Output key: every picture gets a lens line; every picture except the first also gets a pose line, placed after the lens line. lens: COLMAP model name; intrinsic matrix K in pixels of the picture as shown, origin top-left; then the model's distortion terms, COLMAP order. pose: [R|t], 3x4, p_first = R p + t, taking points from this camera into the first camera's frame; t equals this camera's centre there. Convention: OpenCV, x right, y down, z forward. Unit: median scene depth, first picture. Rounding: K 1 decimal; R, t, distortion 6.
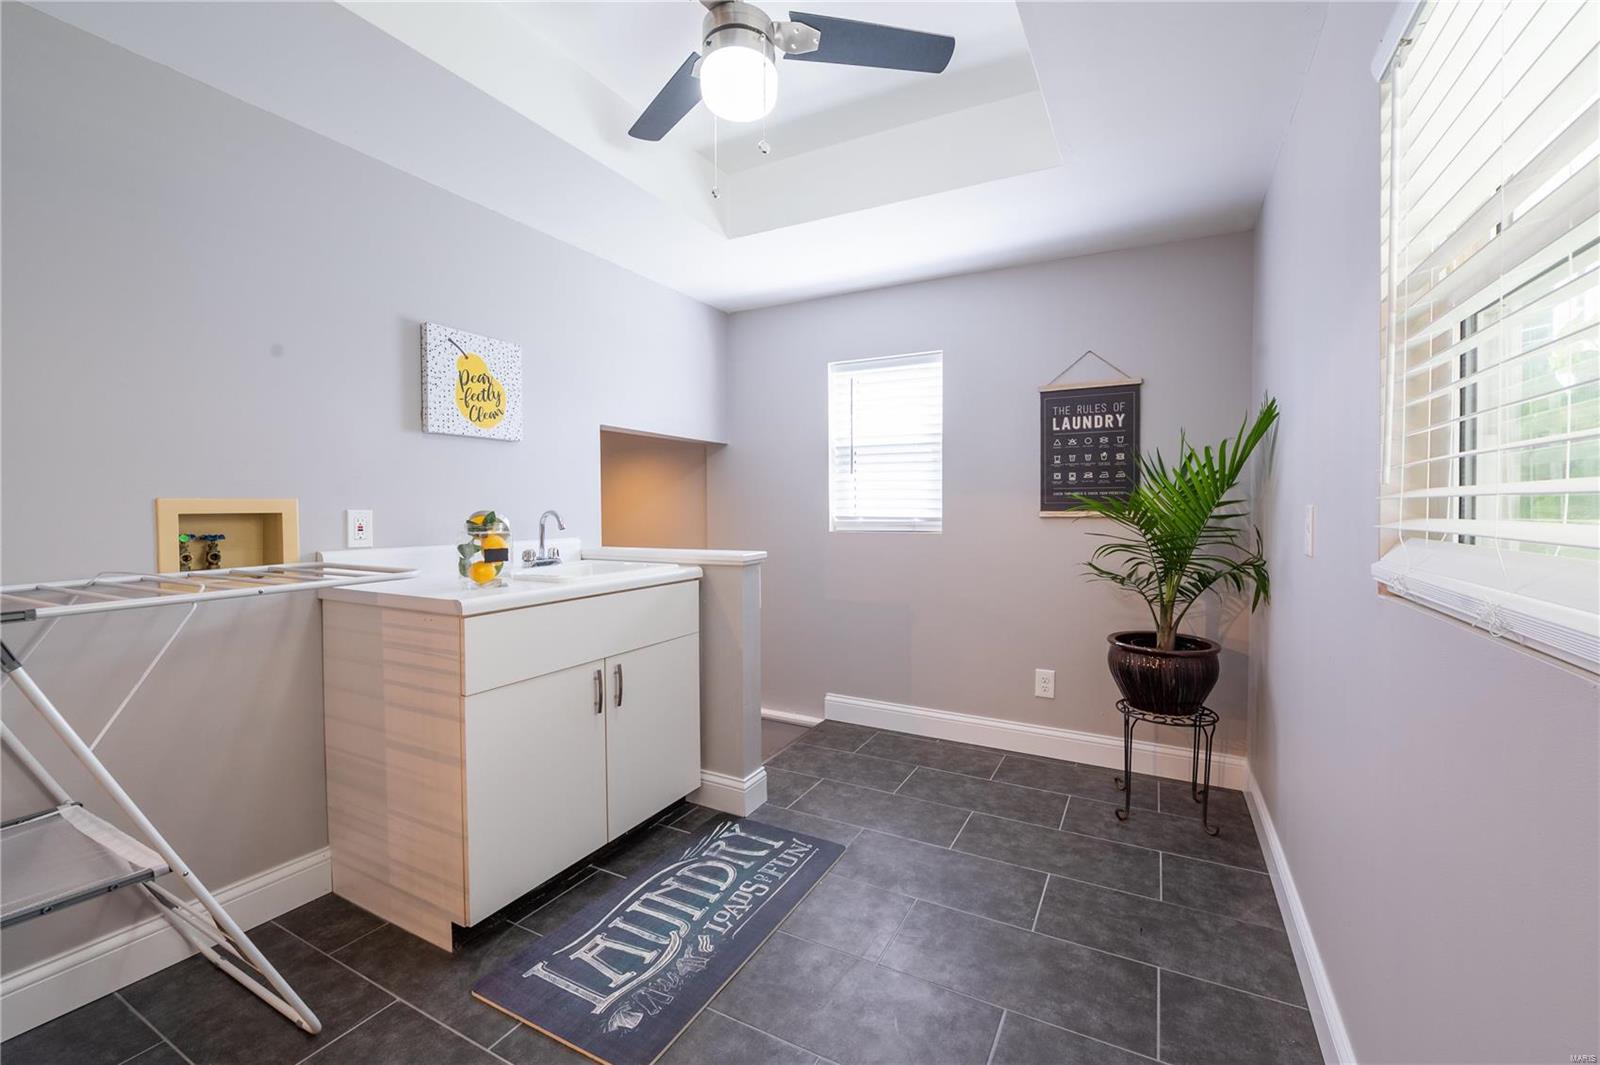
lens RADIAL K [[656.2, 0, 792.1], [0, 656.2, 523.7], [0, 0, 1]] dist [-0.003126, 0.000928]
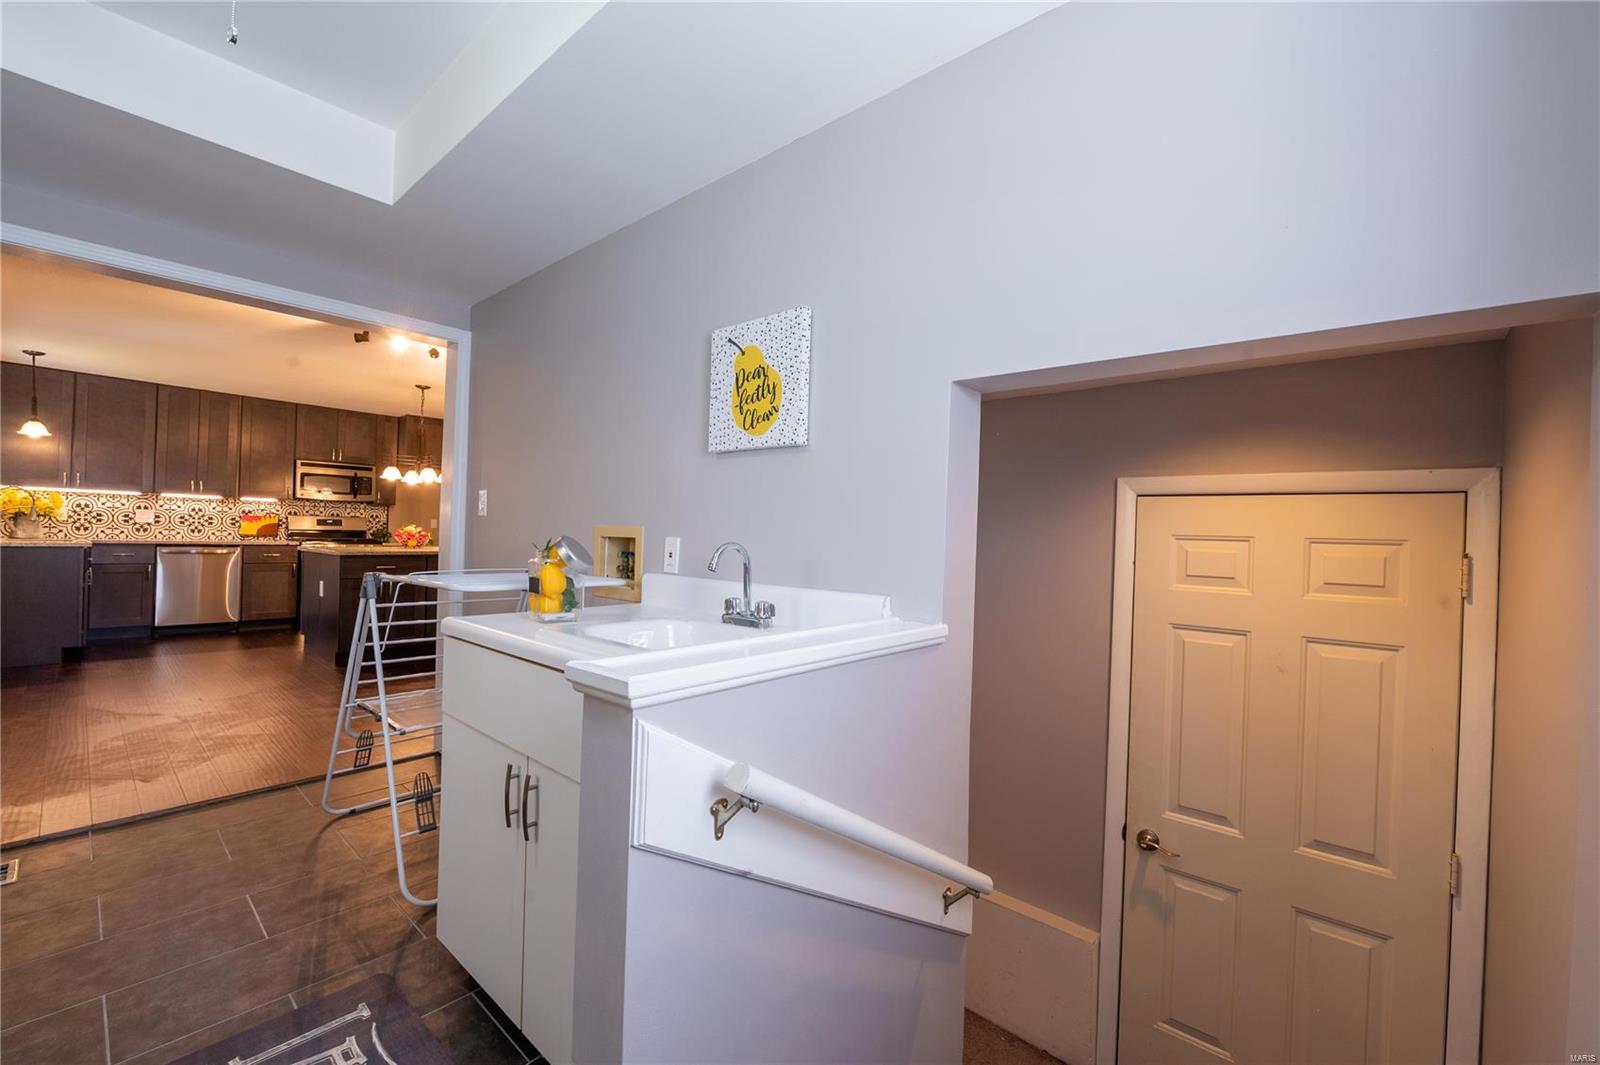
lens RADIAL K [[656.2, 0, 805.7], [0, 656.2, 535.4], [0, 0, 1]] dist [-0.003126, 0.000928]
pose [[-0.220212, -0.002849, -0.975448, 0.252917], [-0.052249, 0.998595, 0.008879, -0.034963], [0.974052, 0.052921, -0.220052, 1.137292]]
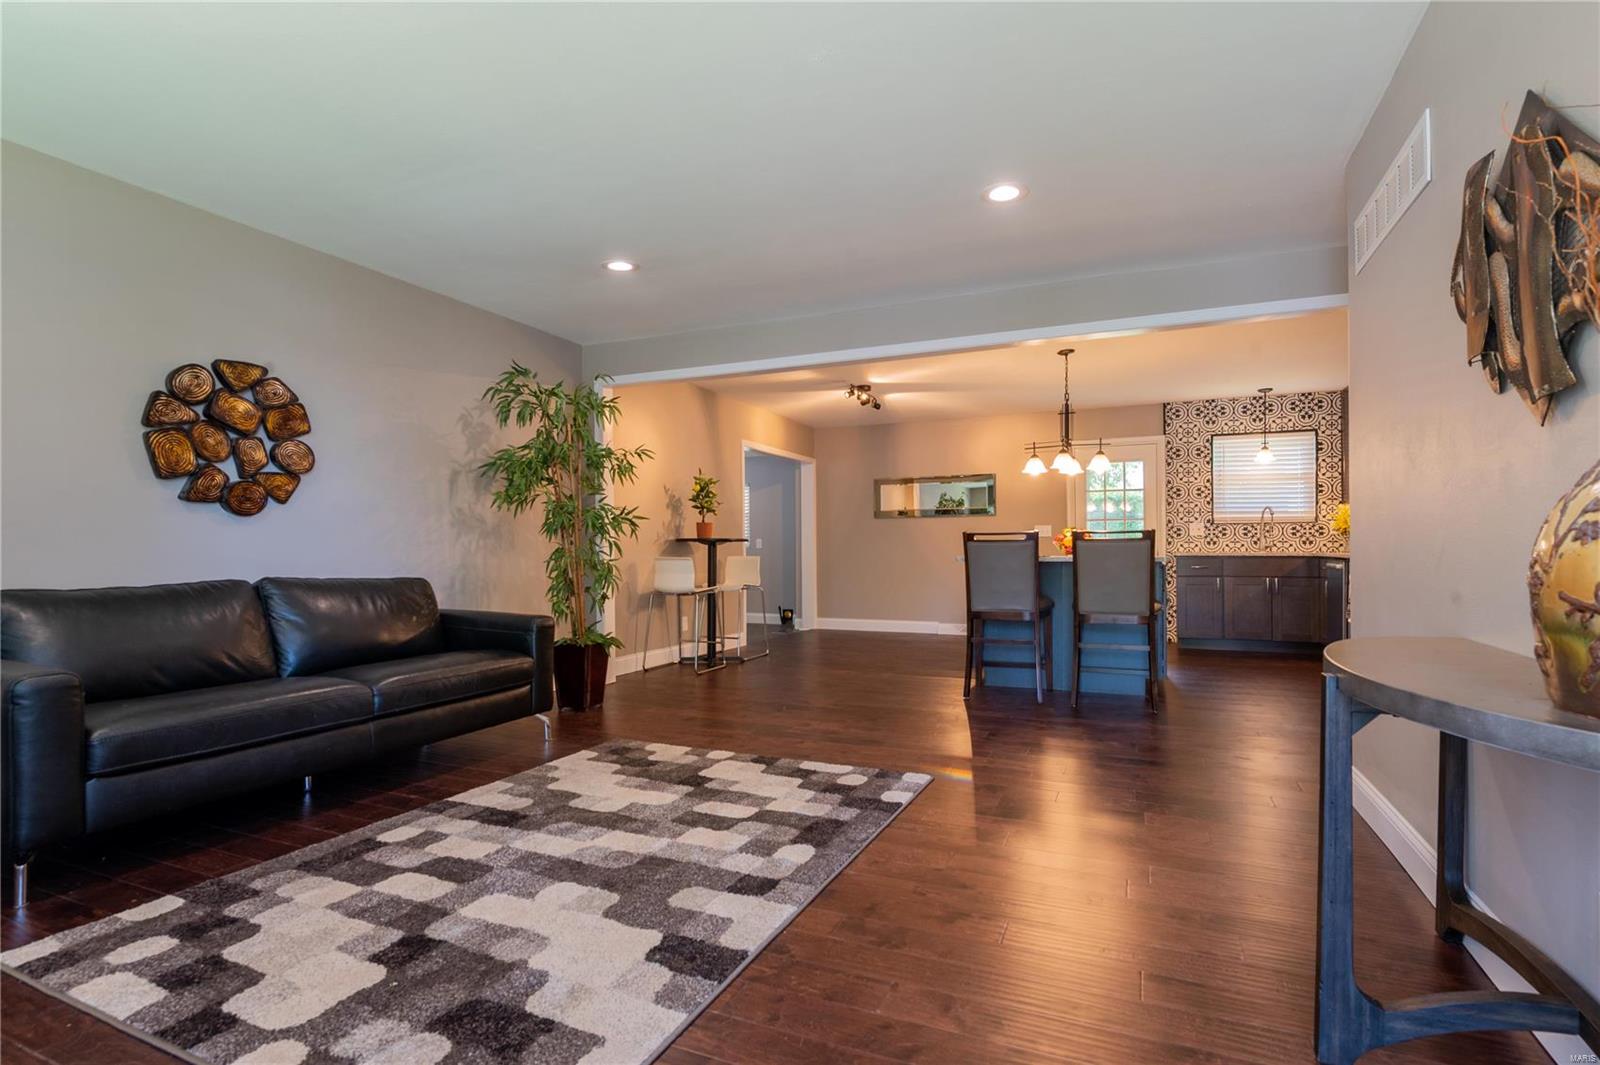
lens RADIAL K [[777.9, 0, 784.1], [0, 777.9, 540.6], [0, 0, 1]] dist [0.001013, -0.001874]
pose [[-0.048600, 0.015417, 0.998699, -3.986346], [0.029697, 0.999461, -0.013983, 0.071244], [-0.998377, 0.028979, -0.049032, 0.163249]]
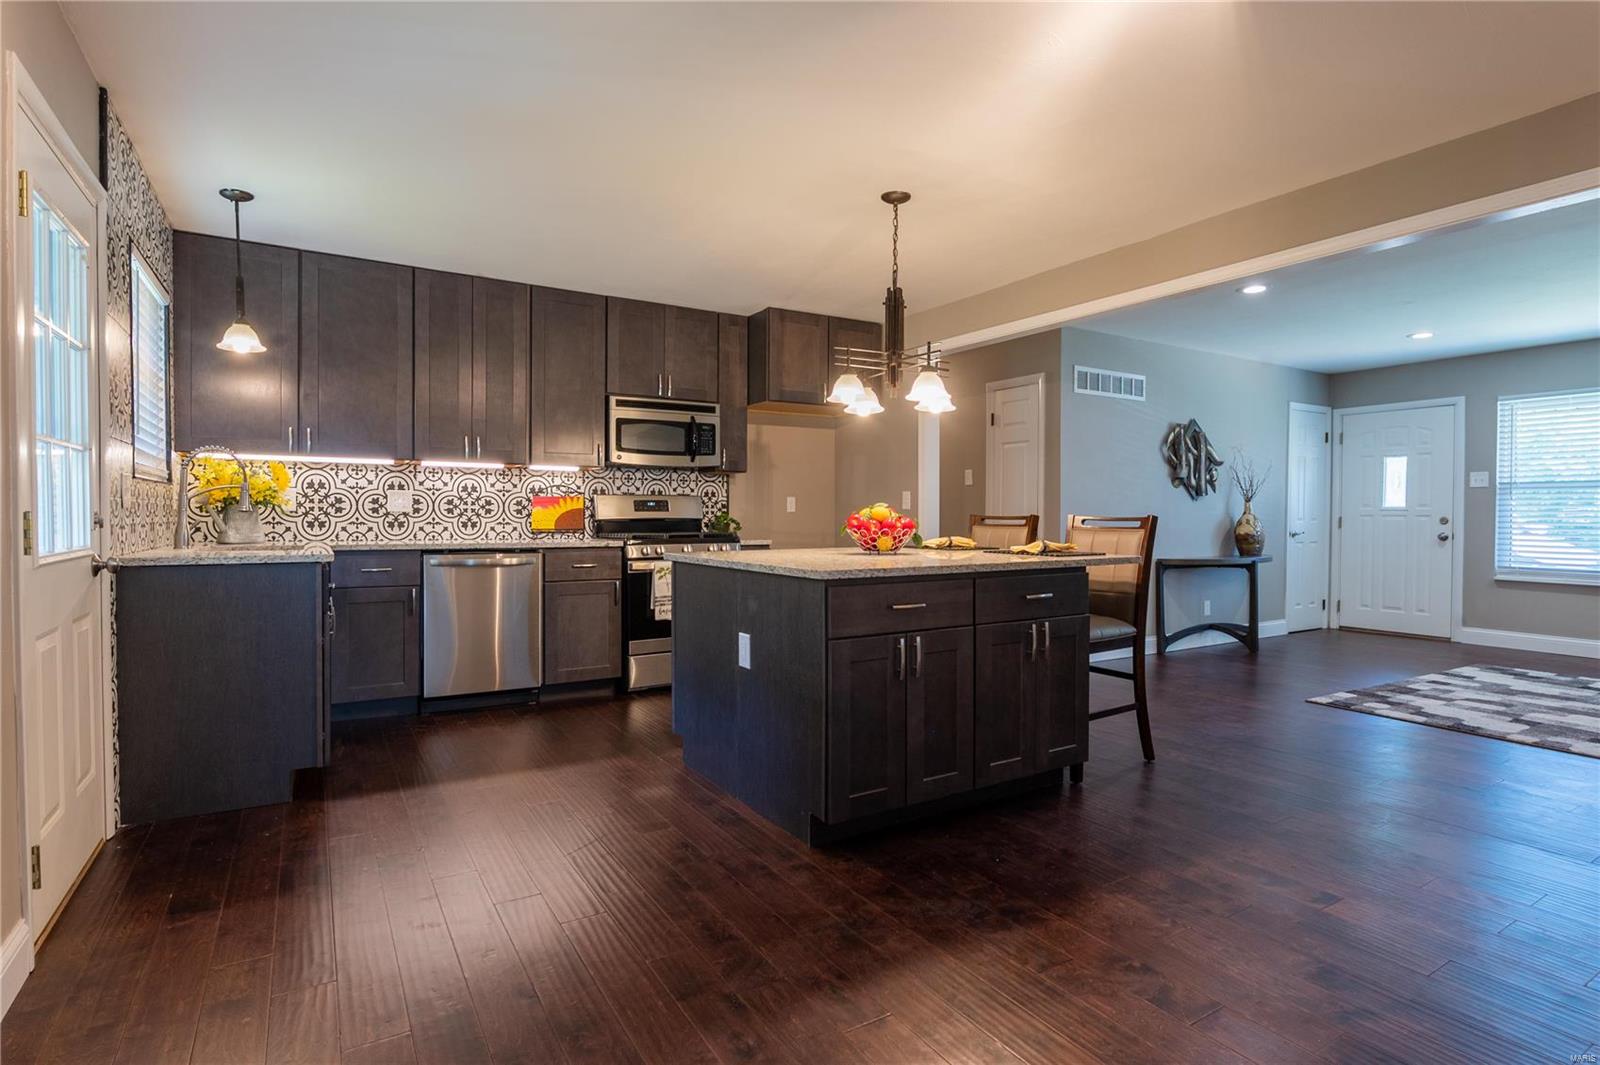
lens RADIAL K [[819.9, 0, 803.3], [0, 819.9, 527.5], [0, 0, 1]] dist [-0.000442, 0.000440]
pose [[-0.496512, 0.015997, -0.867883, -0.503909], [-0.025201, 0.999143, 0.032834, 0.022735], [0.867664, 0.038174, -0.495683, -0.212040]]
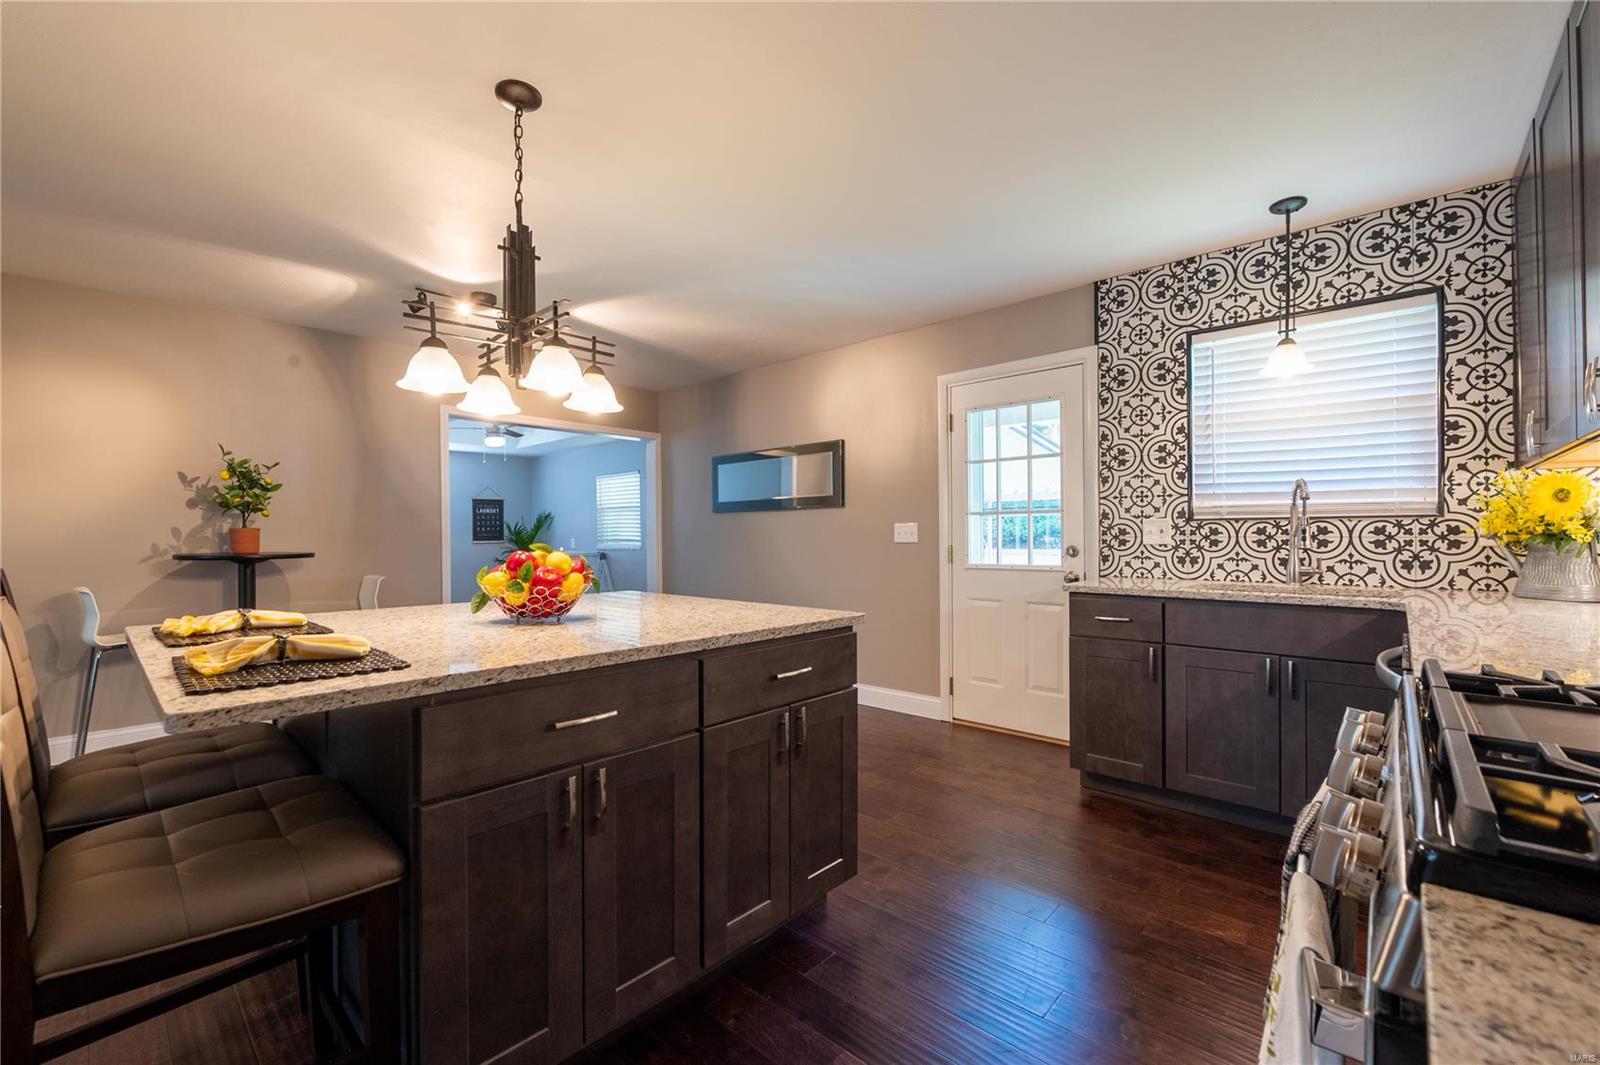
lens RADIAL K [[661.1, 0, 796.3], [0, 661.1, 533.8], [0, 0, 1]] dist [-0.010885, -0.001122]
pose [[0.246675, 0.005835, 0.969081, -2.407085], [0.029157, 0.999484, -0.013440, 0.033838], [-0.968659, 0.031571, 0.246378, -1.242428]]
